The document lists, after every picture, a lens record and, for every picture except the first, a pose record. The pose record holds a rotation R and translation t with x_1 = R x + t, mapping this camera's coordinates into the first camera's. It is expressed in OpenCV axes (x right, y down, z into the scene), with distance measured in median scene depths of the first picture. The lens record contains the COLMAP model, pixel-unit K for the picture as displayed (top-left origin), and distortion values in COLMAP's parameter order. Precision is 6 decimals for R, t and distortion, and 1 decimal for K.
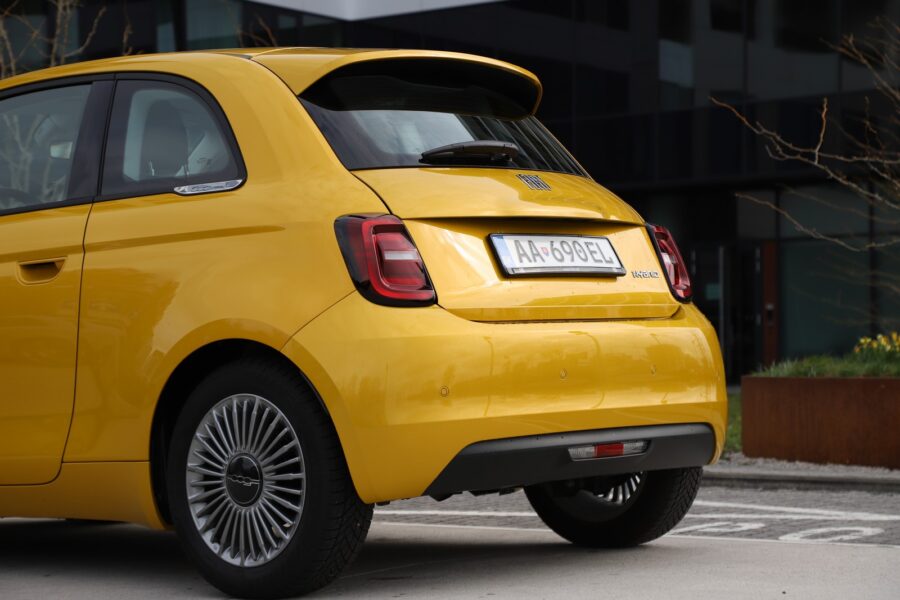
lens RADIAL K [[2296.0, 0, 450.1], [0, 2296.0, 300.3], [0, 0, 1]] dist [0.156623, 0.000000]
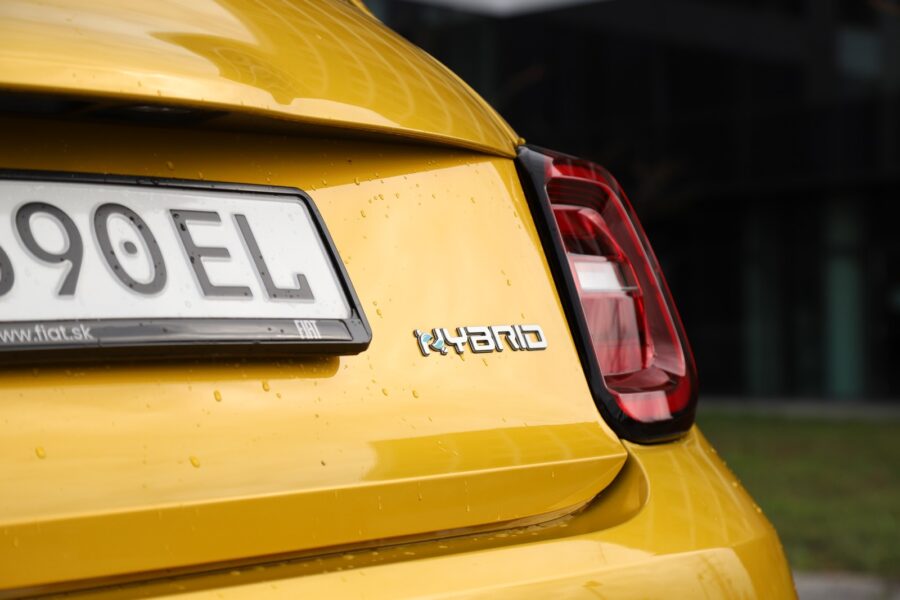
lens RADIAL K [[2296.0, 0, 449.9], [0, 2296.0, 299.2], [0, 0, 1]] dist [0.156623, 0.000000]
pose [[0.996984, -0.000676, -0.077605, 0.101722], [0.000612, 0.999999, -0.000847, -0.015719], [0.077606, 0.000797, 0.996984, 0.754464]]
